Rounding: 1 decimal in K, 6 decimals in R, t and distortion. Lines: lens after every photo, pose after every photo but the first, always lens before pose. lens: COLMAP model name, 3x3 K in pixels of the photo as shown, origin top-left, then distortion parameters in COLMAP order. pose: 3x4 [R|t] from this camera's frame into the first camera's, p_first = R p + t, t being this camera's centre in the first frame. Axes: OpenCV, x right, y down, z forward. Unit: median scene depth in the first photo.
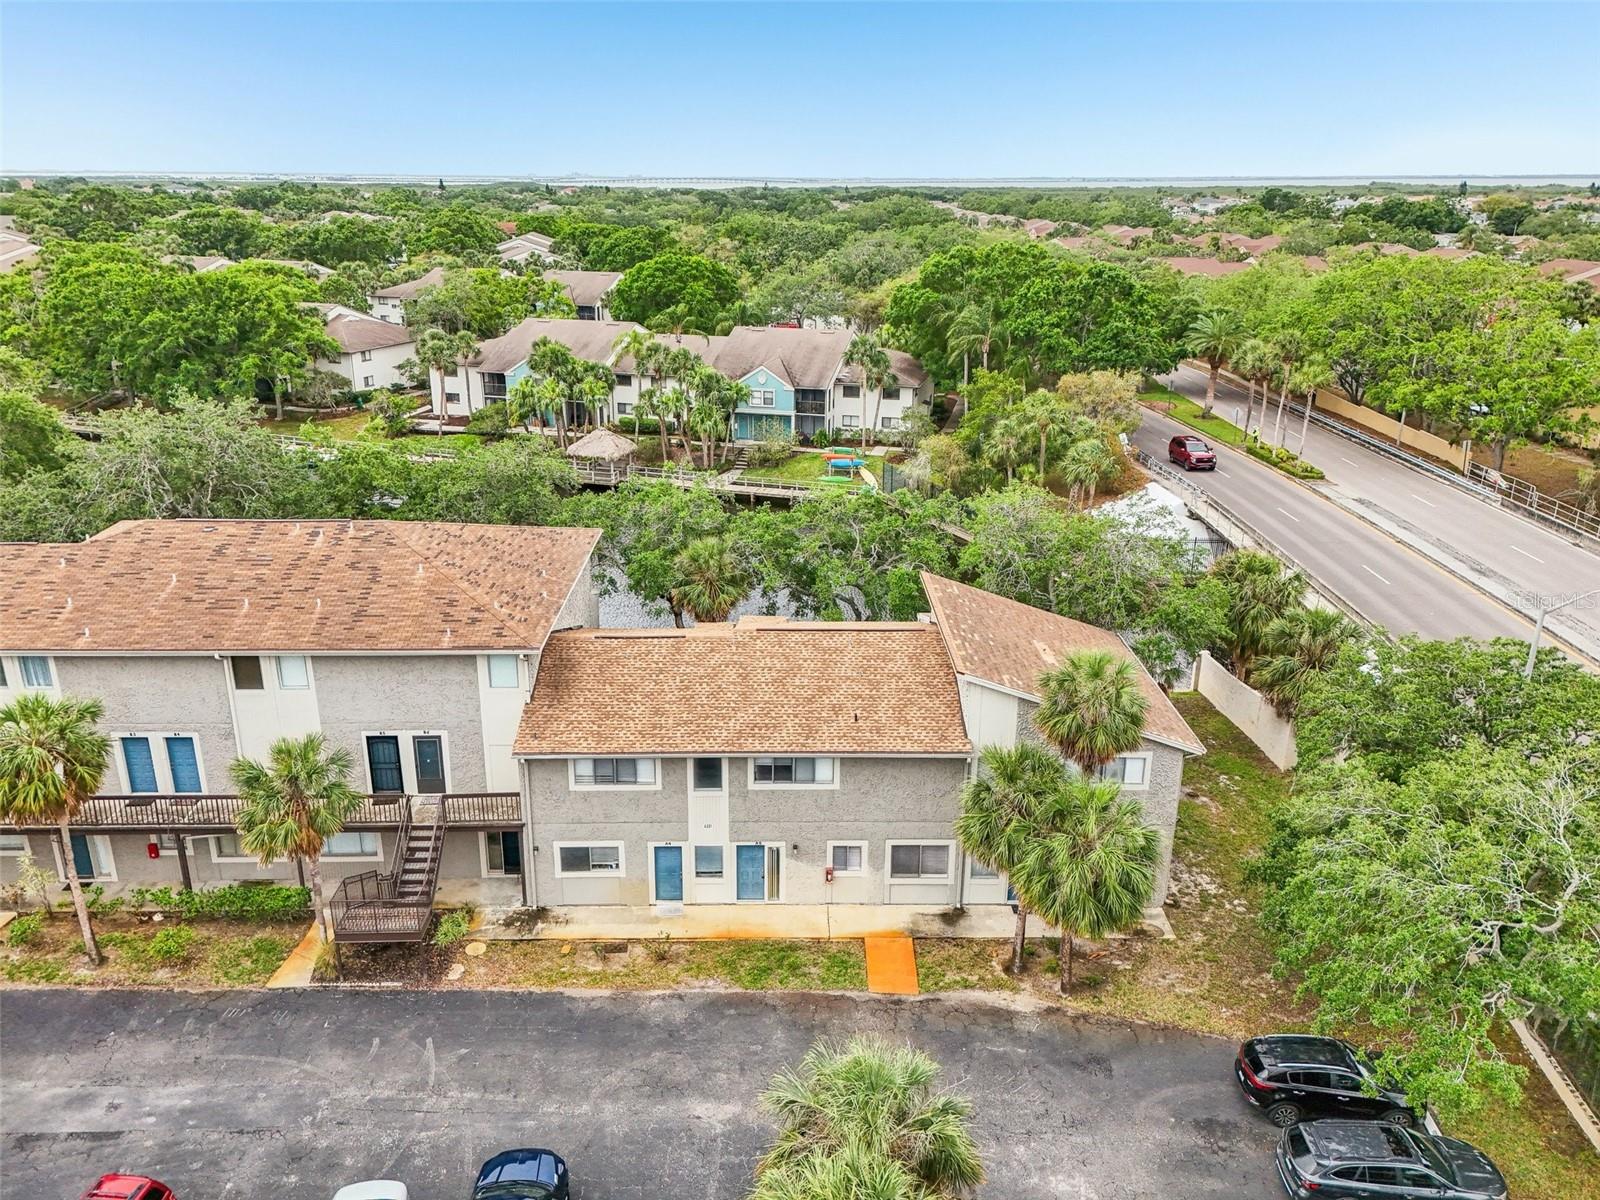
lens RADIAL K [[1170.0, 0, 795.9], [0, 1170.0, 587.5], [0, 0, 1]] dist [0.078209, -0.087030]
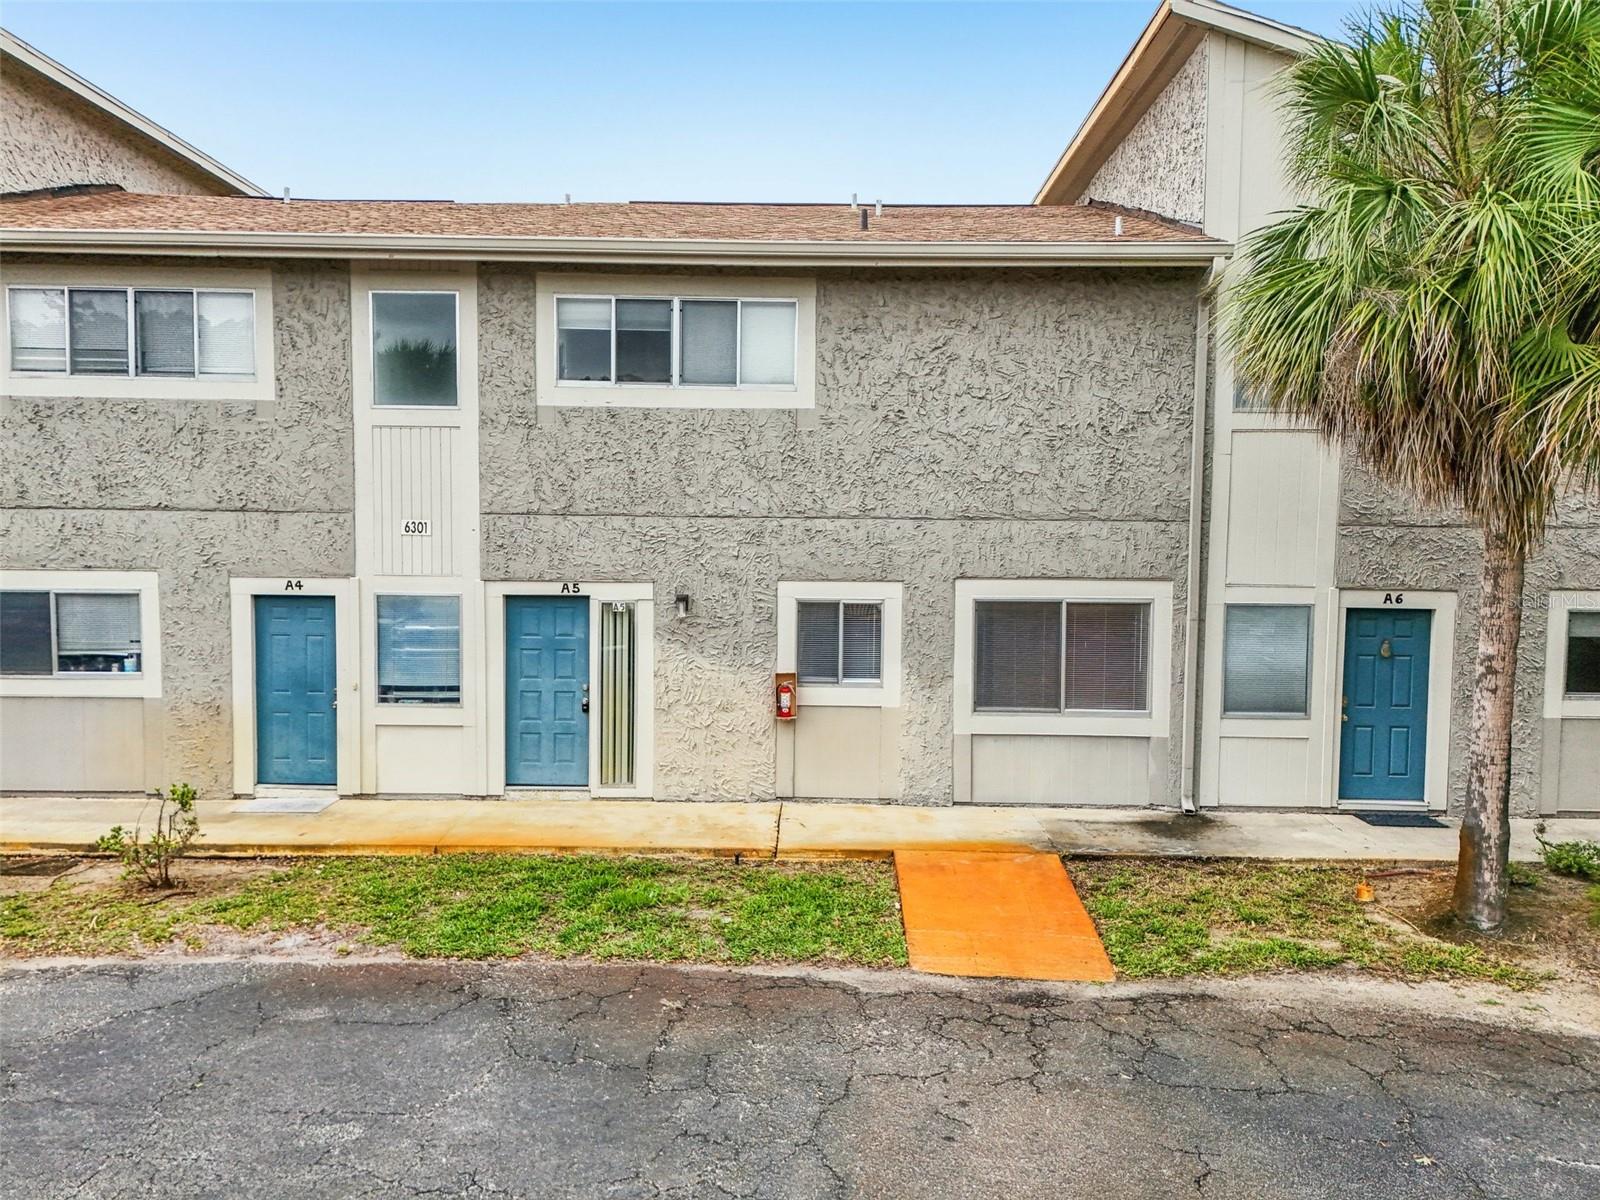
lens RADIAL K [[1162.1, 0, 802.0], [0, 1162.1, 609.7], [0, 0, 1]] dist [0.074752, -0.065608]
pose [[0.999699, 0.006757, -0.023605, 0.040640], [-0.012818, 0.963613, -0.266993, 0.308836], [0.020942, 0.267215, 0.963409, 0.683881]]
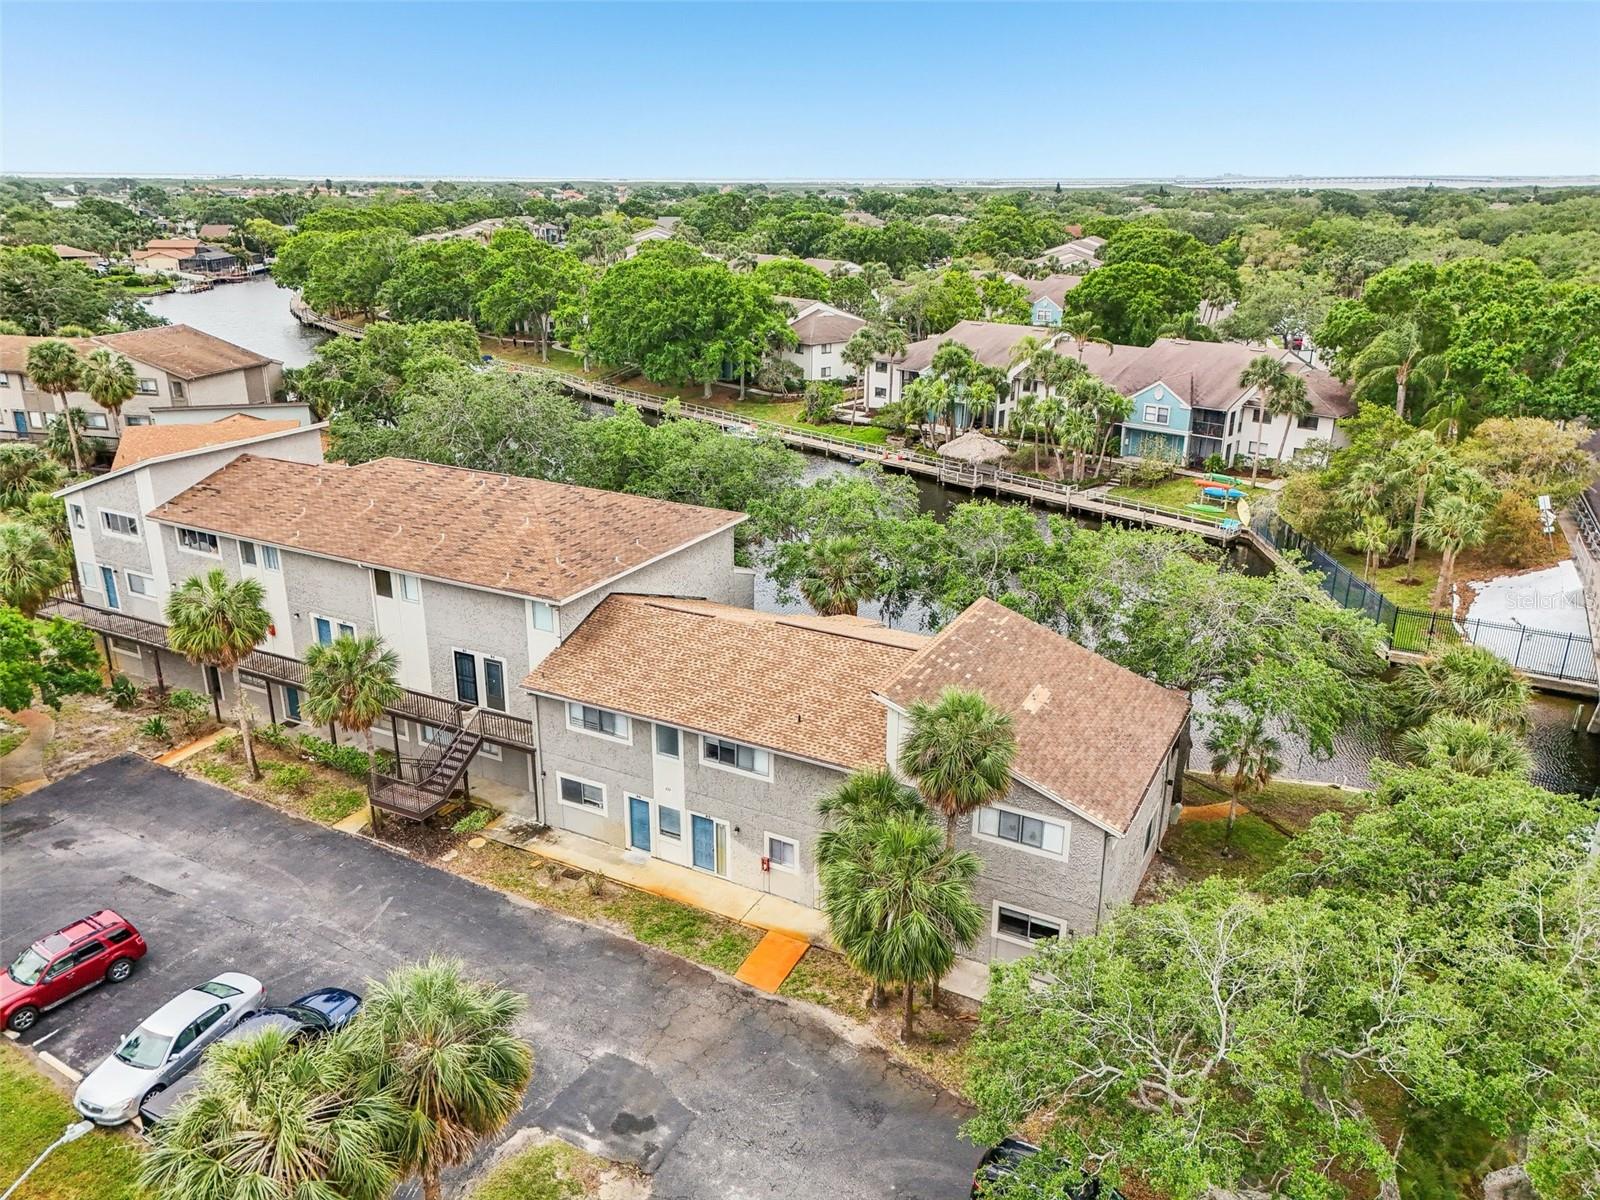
lens RADIAL K [[1170.0, 0, 795.9], [0, 1170.0, 587.5], [0, 0, 1]] dist [0.078209, -0.087030]
pose [[0.875257, 0.157197, -0.457400, 0.488266], [-0.158033, 0.986751, 0.036720, -0.038415], [0.457112, 0.040145, 0.888503, 0.083654]]
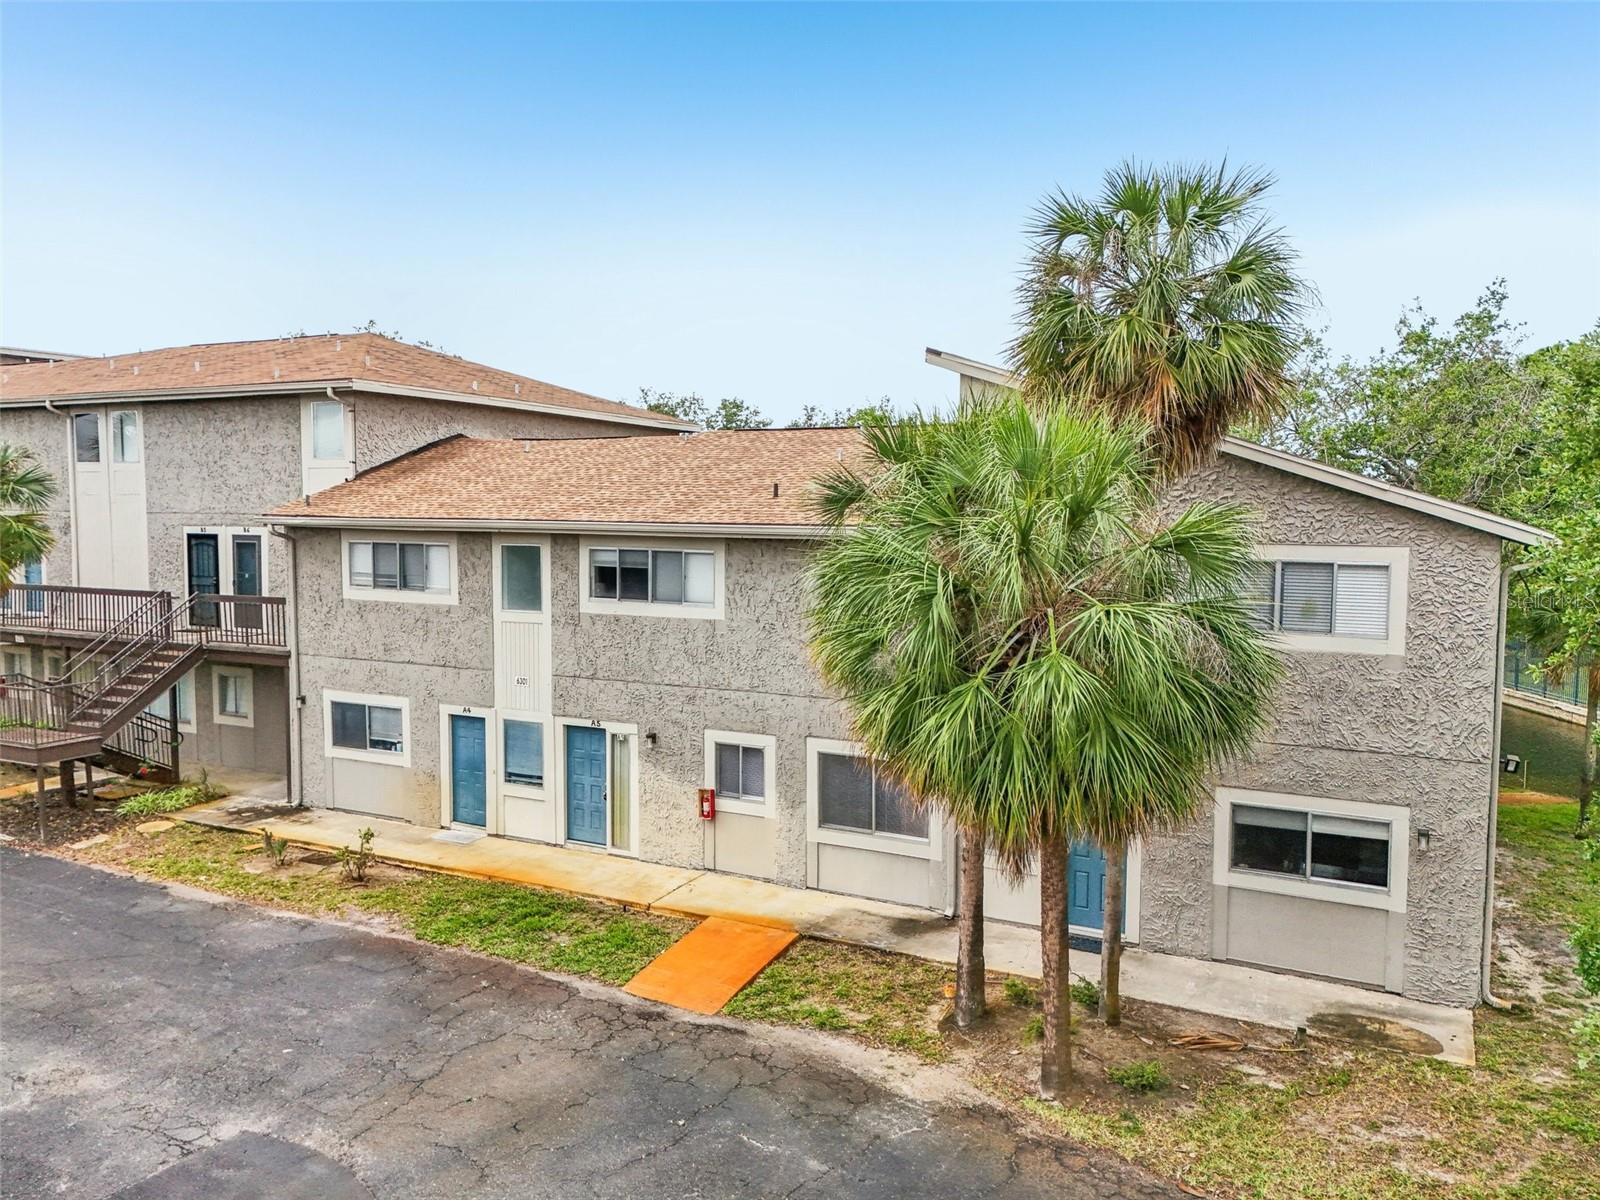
lens RADIAL K [[1162.1, 0, 802.0], [0, 1162.1, 609.7], [0, 0, 1]] dist [0.074752, -0.065608]
pose [[0.885436, 0.038723, -0.463144, 0.294958], [-0.154117, 0.964601, -0.213991, 0.265943], [0.438463, 0.260854, 0.860061, 0.566244]]
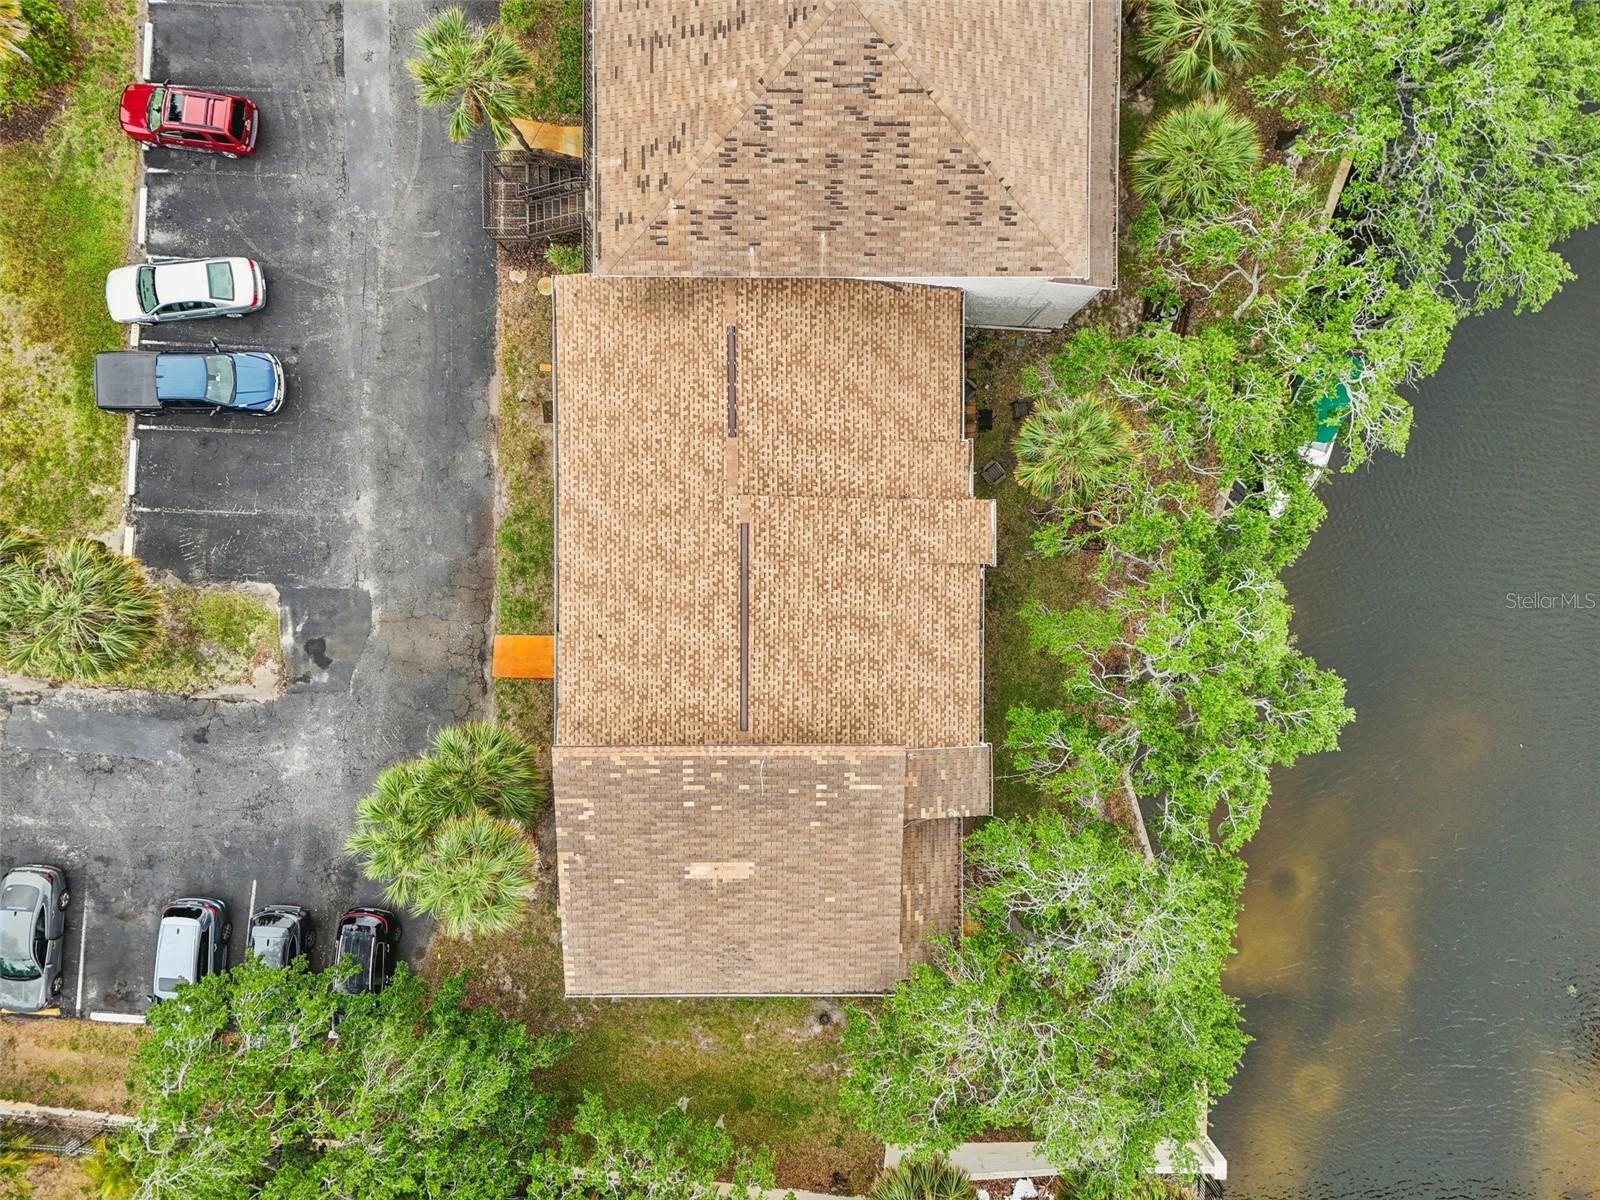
lens RADIAL K [[1170.0, 0, 795.9], [0, 1170.0, 587.5], [0, 0, 1]] dist [0.078209, -0.087030]
pose [[-0.013316, 0.999907, 0.002816, 0.006612], [-0.333249, -0.007093, 0.942812, -0.790943], [0.942745, 0.011616, 0.333312, 0.821562]]
